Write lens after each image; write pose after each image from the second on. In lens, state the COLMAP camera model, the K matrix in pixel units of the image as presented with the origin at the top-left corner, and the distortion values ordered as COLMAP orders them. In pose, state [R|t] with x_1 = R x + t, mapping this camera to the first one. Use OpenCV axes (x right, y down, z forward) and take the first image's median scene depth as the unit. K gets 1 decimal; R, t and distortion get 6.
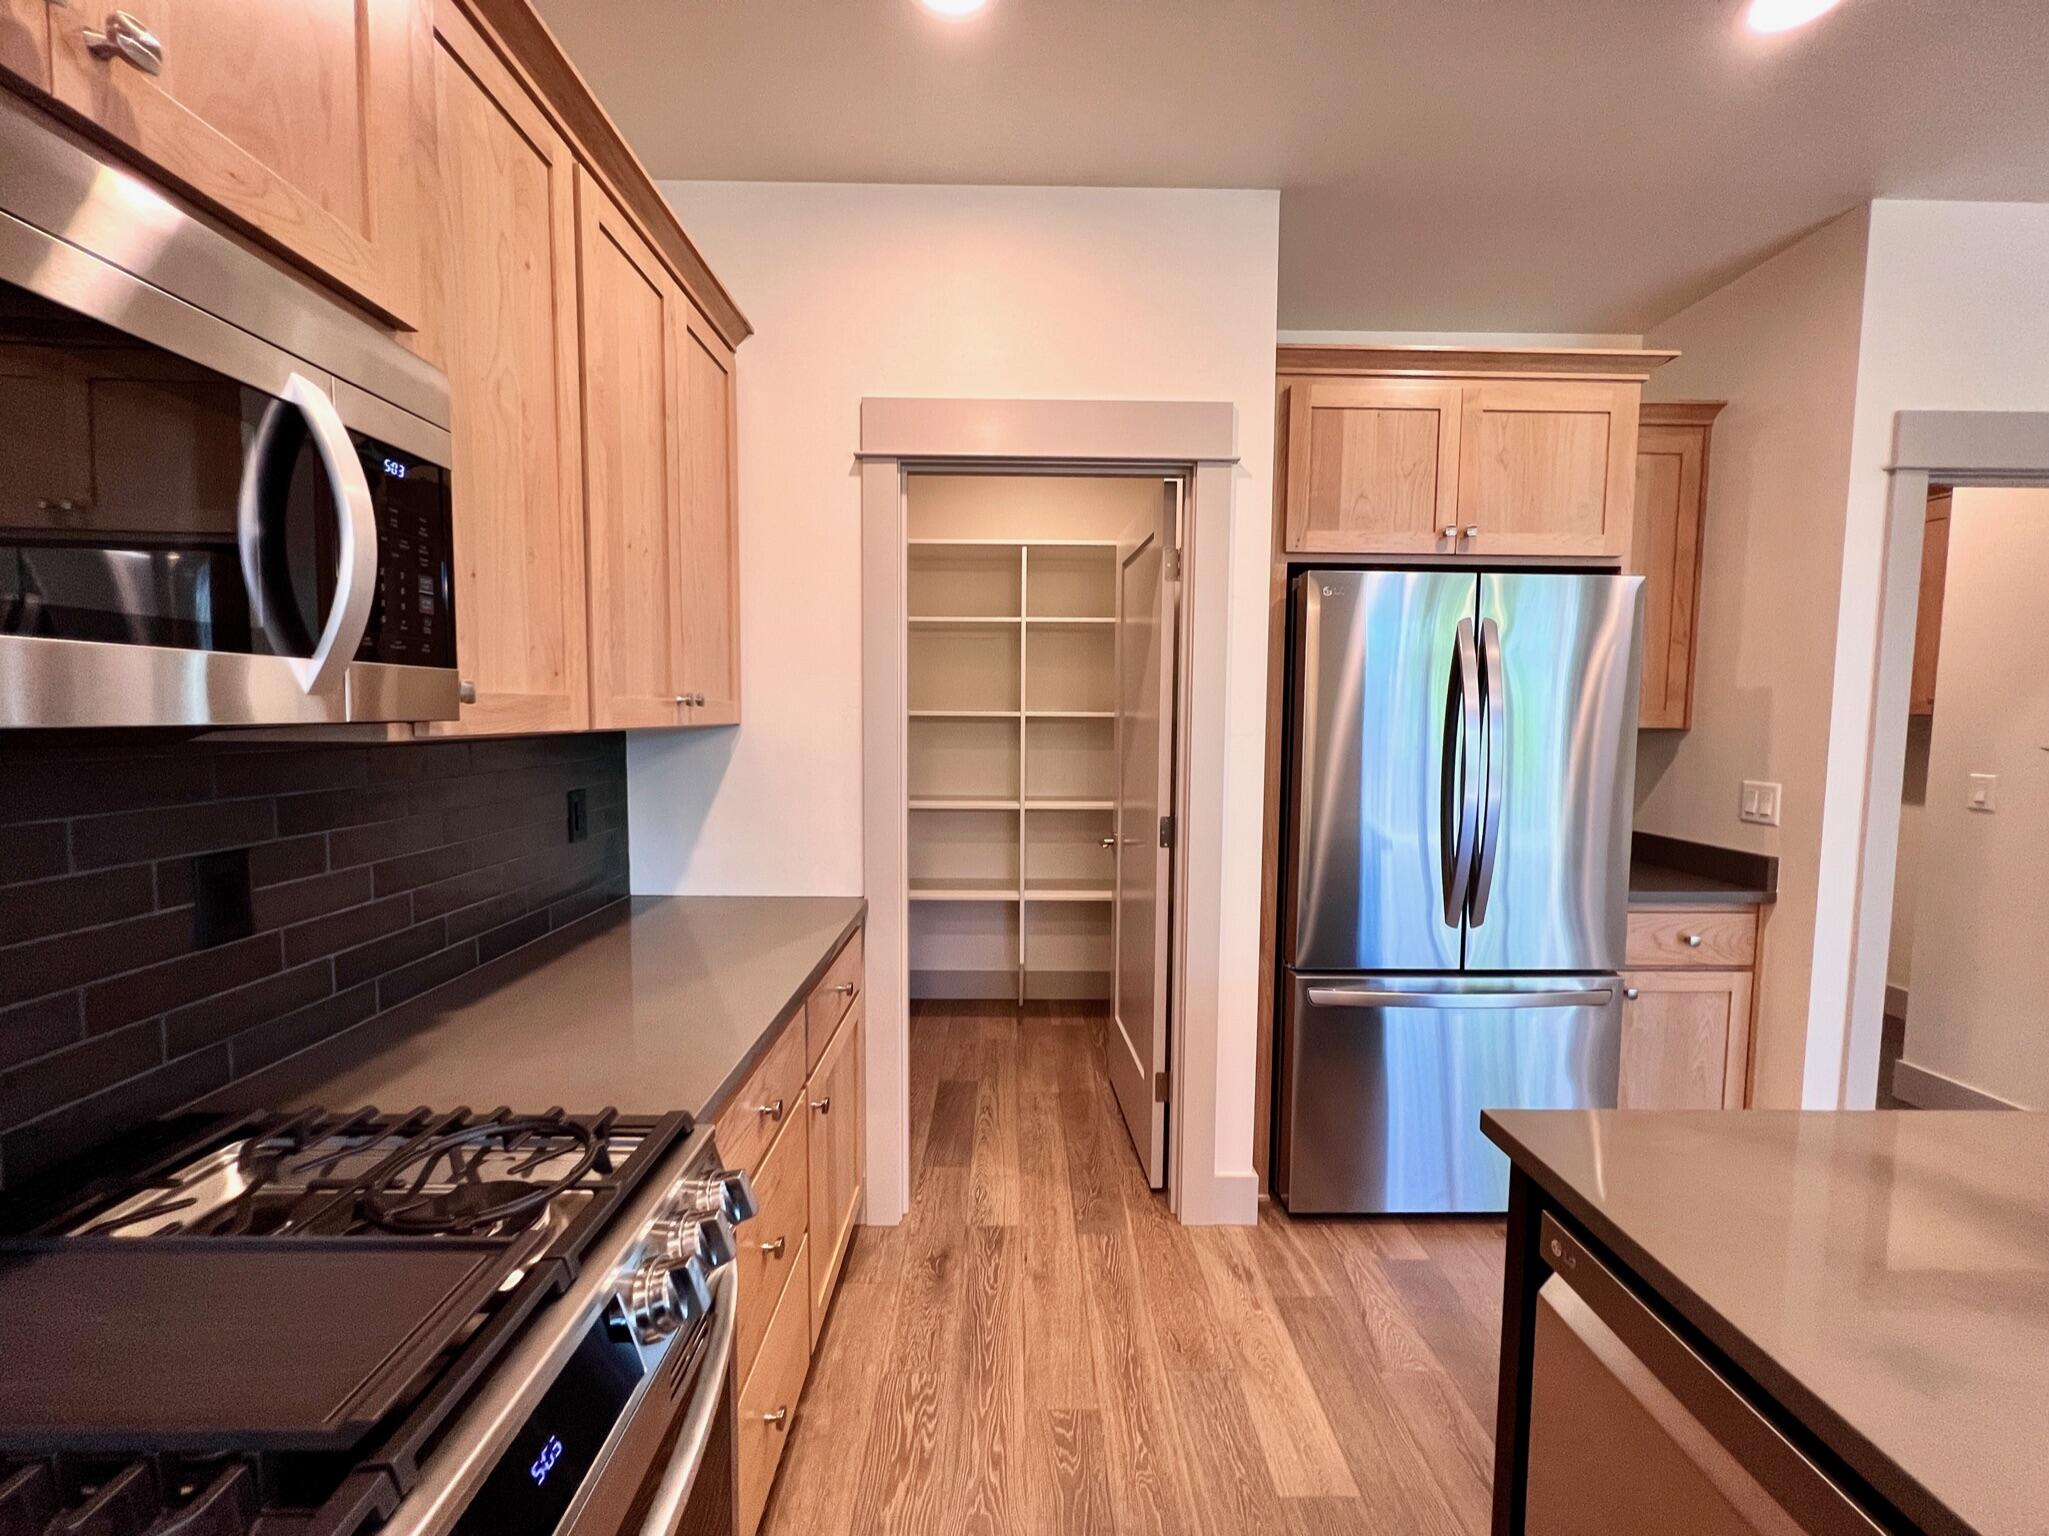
lens RADIAL K [[825.0, 0, 1021.5], [0, 825.0, 770.1], [0, 0, 1]] dist [-0.003563, 0.001665]
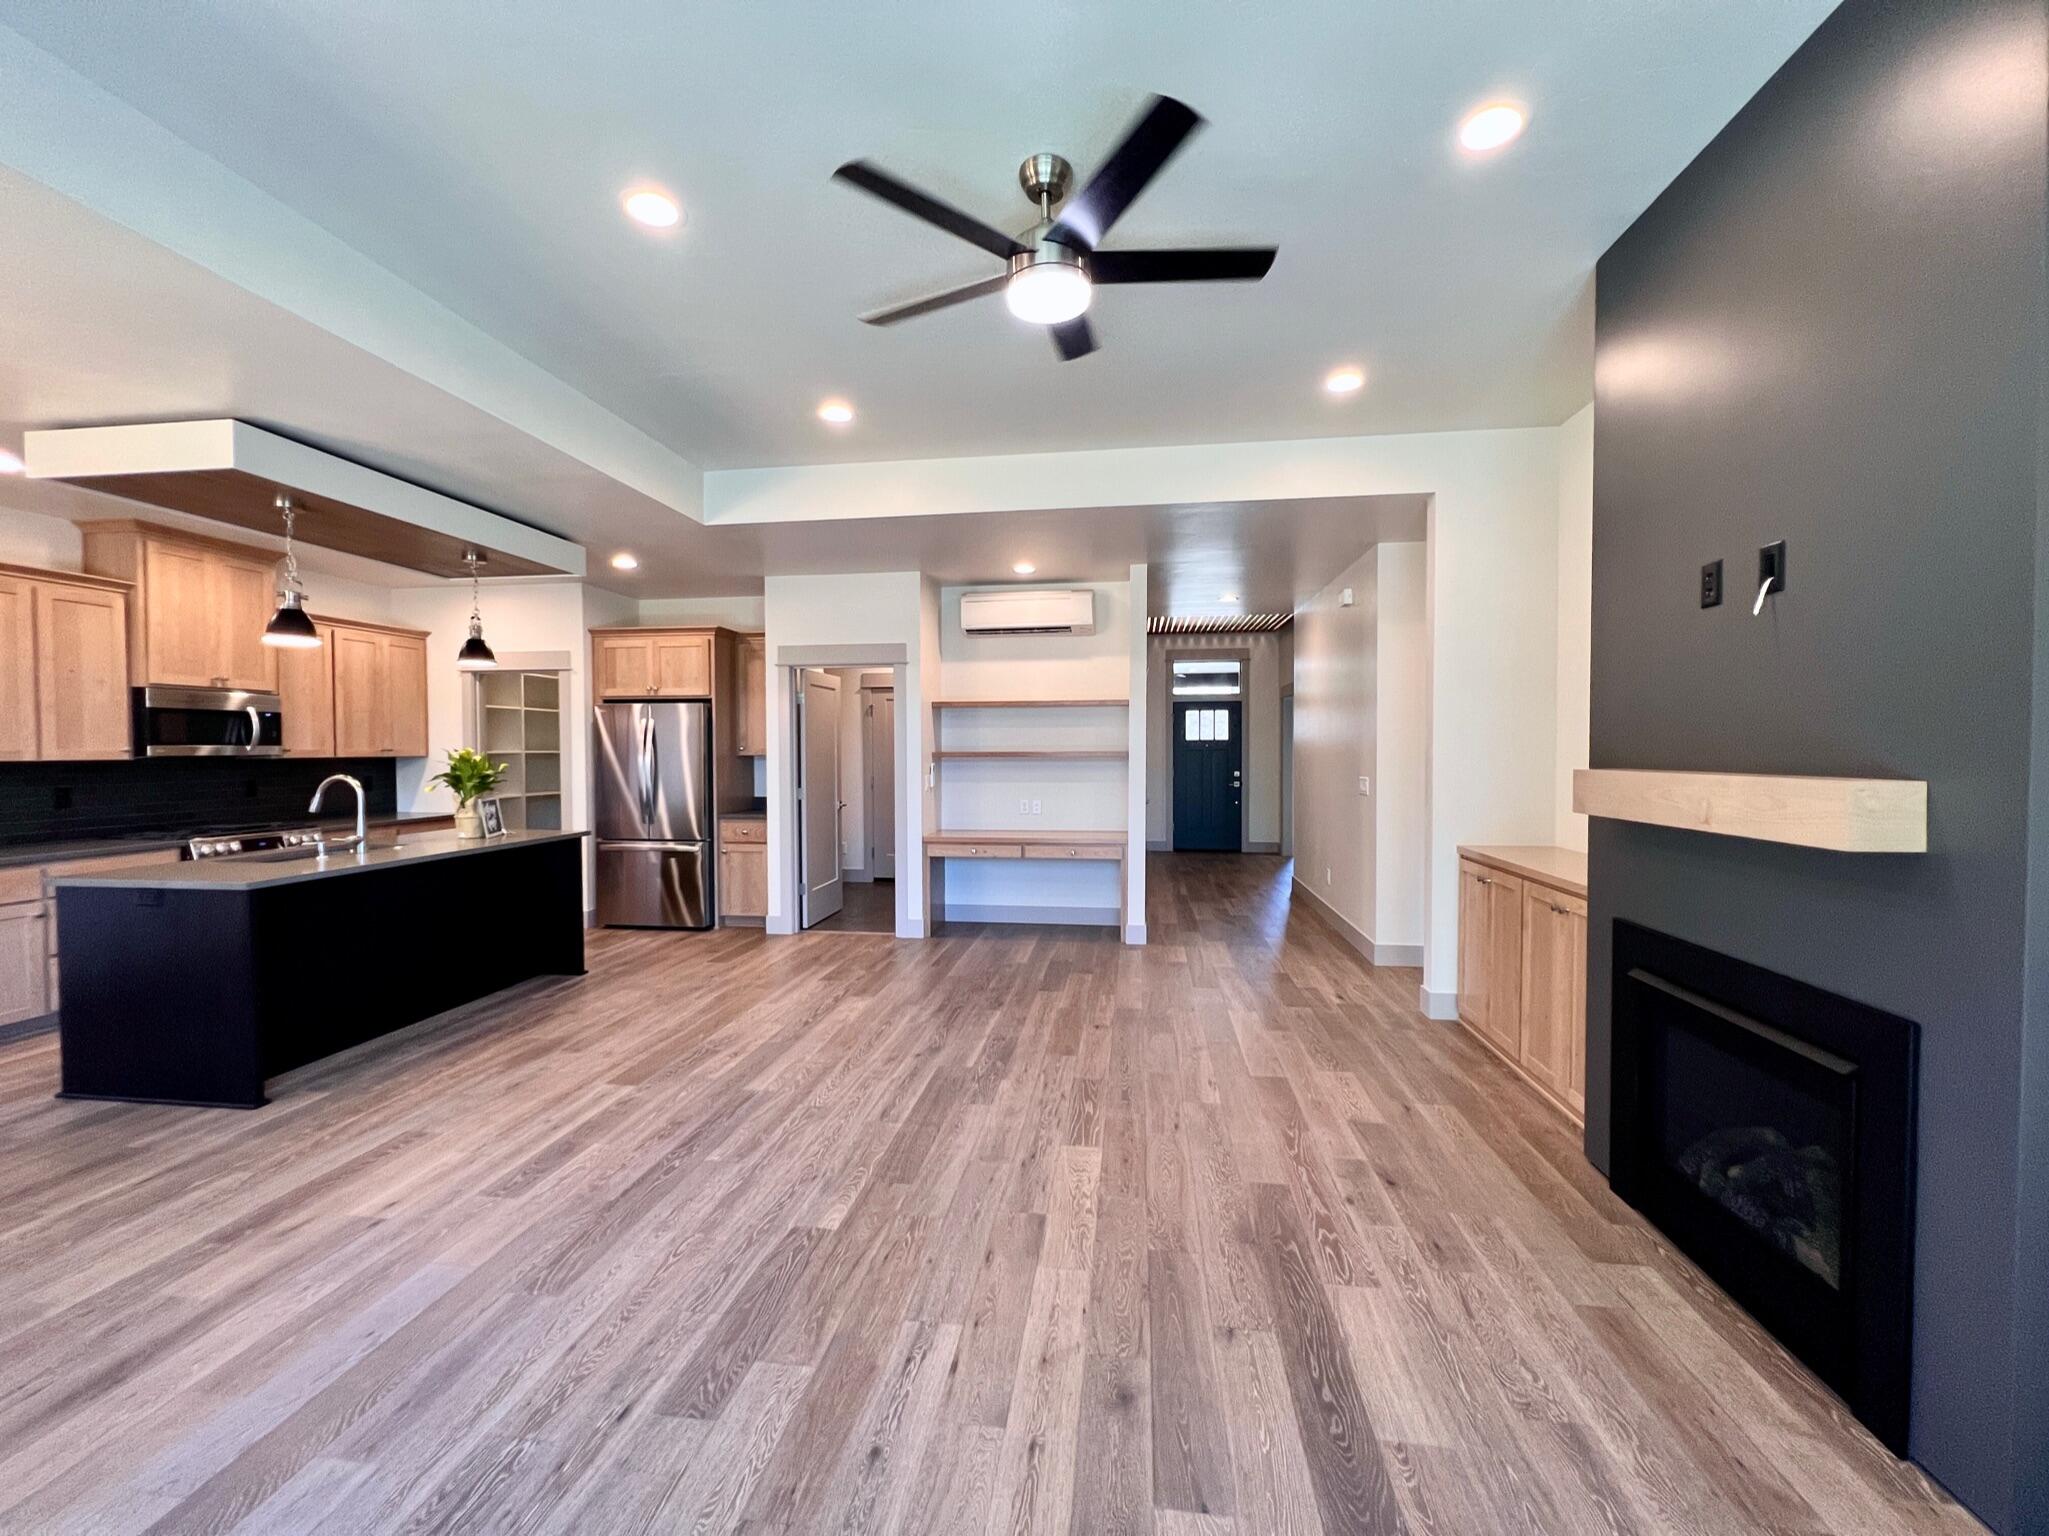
lens RADIAL K [[823.2, 0, 1025.0], [0, 823.2, 766.4], [0, 0, 1]] dist [-0.001102, 0.001036]
pose [[0.988594, -0.006666, -0.150459, 2.280519], [-0.000834, 0.998762, -0.049729, 0.131048], [0.150604, 0.049288, 0.987365, -1.671476]]
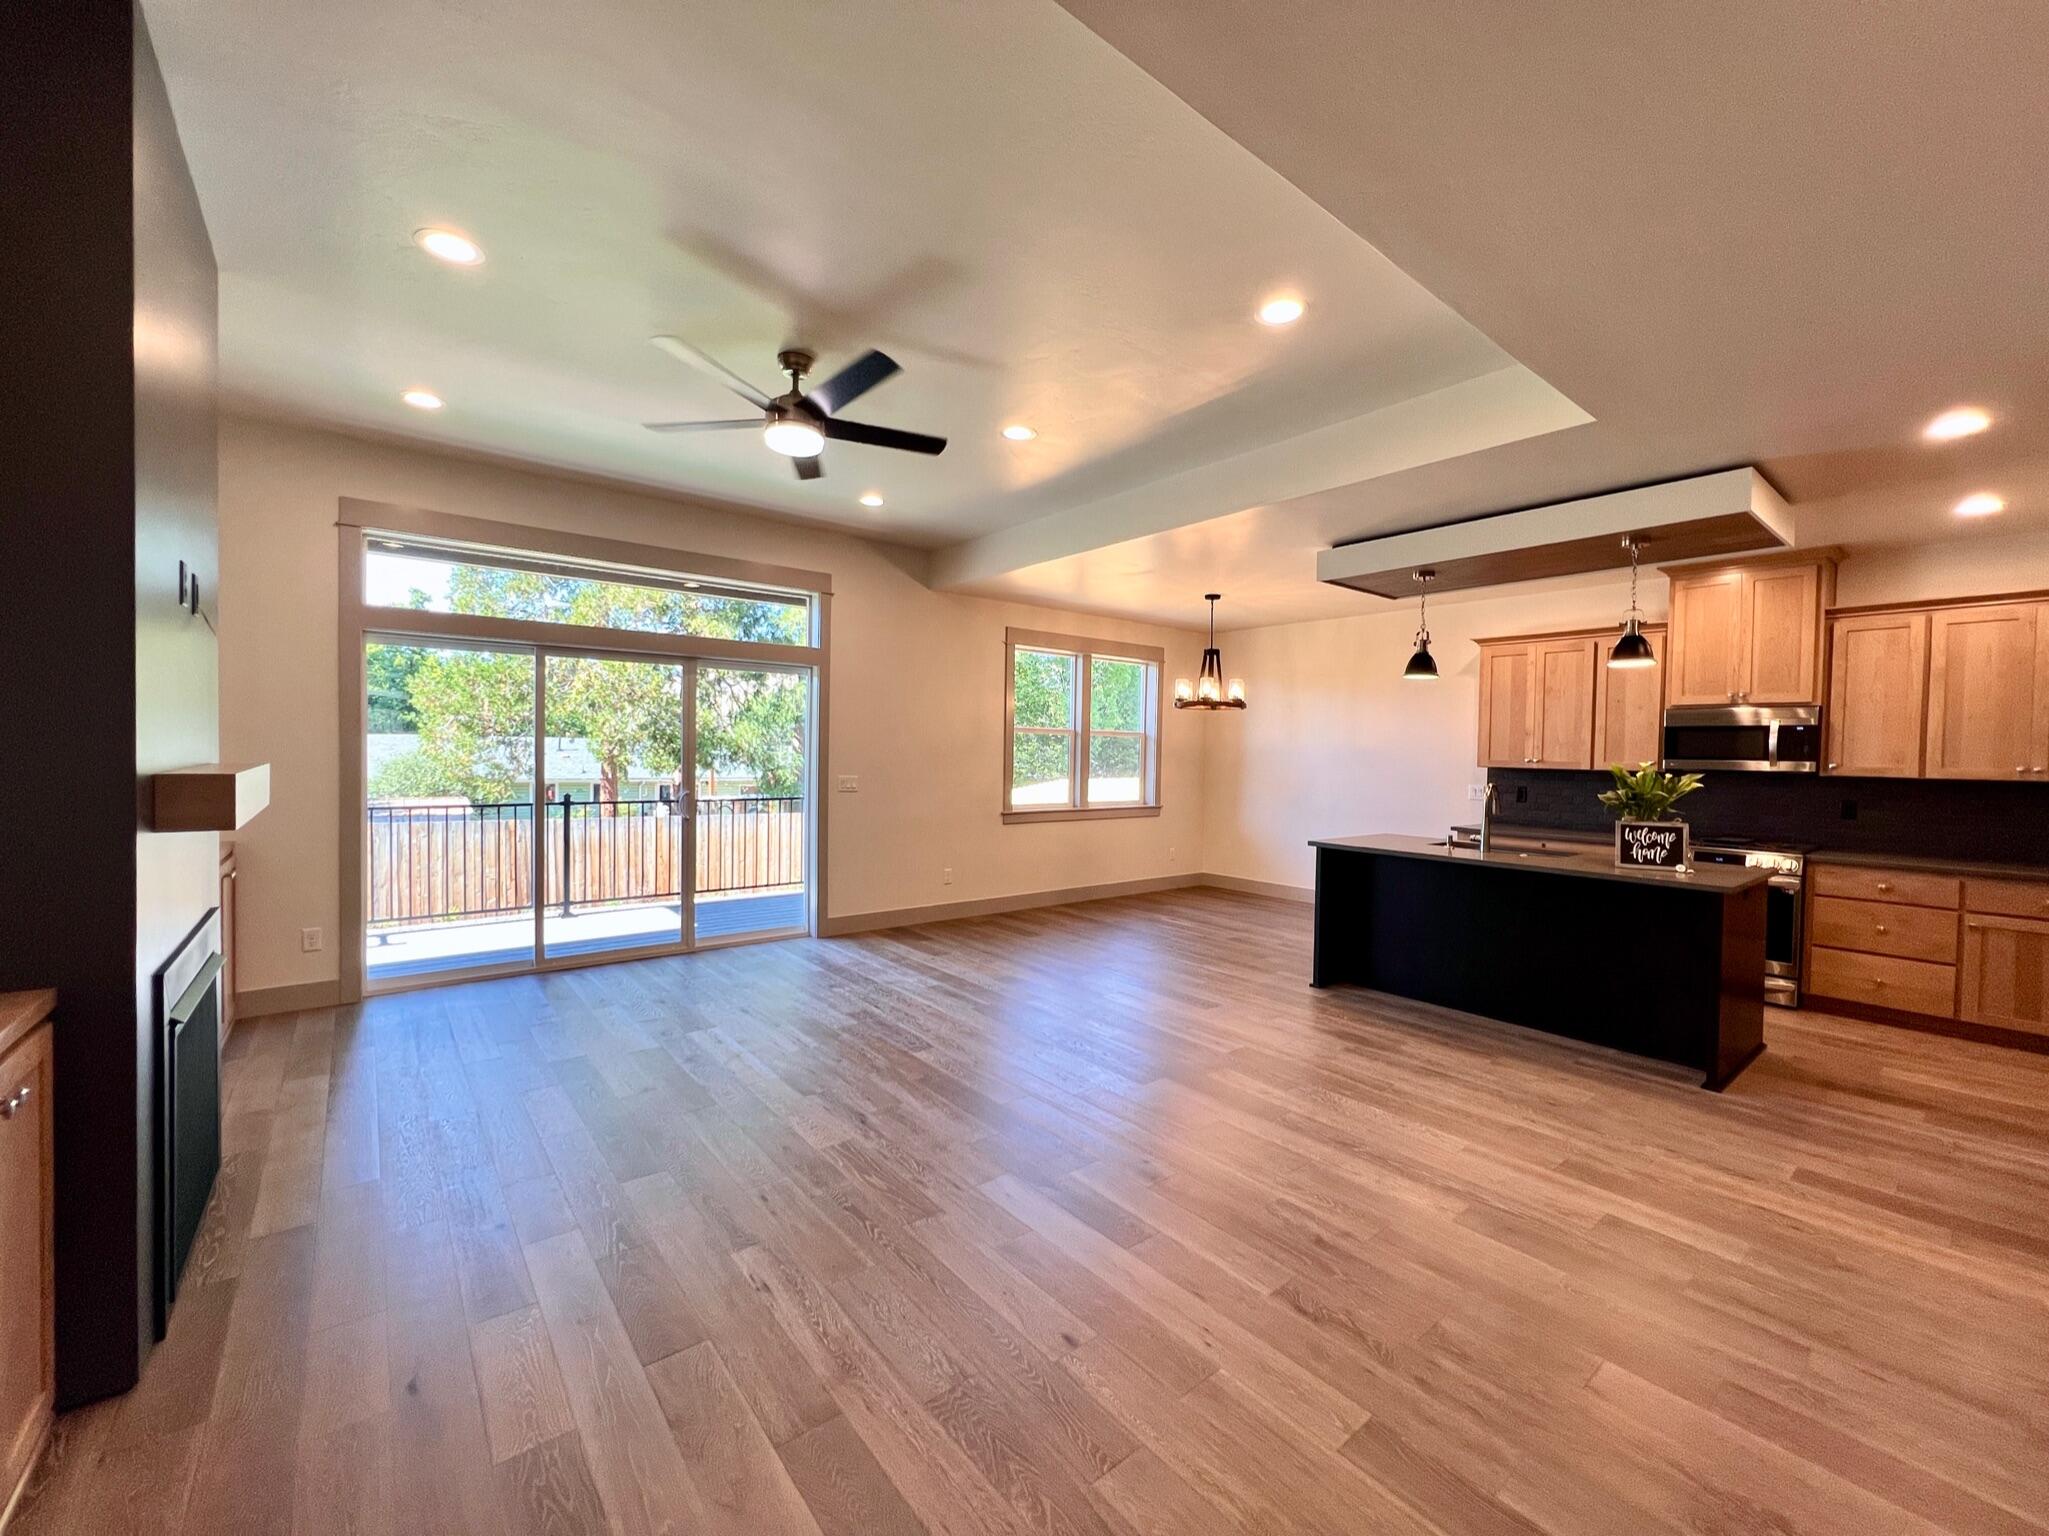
lens RADIAL K [[825.0, 0, 1025.2], [0, 825.0, 769.3], [0, 0, 1]] dist [-0.003563, 0.001665]
pose [[-0.787070, -0.005926, -0.616835, 2.756975], [-0.067207, 0.994825, 0.076197, -0.057561], [0.613191, 0.101428, -0.783396, 0.859321]]
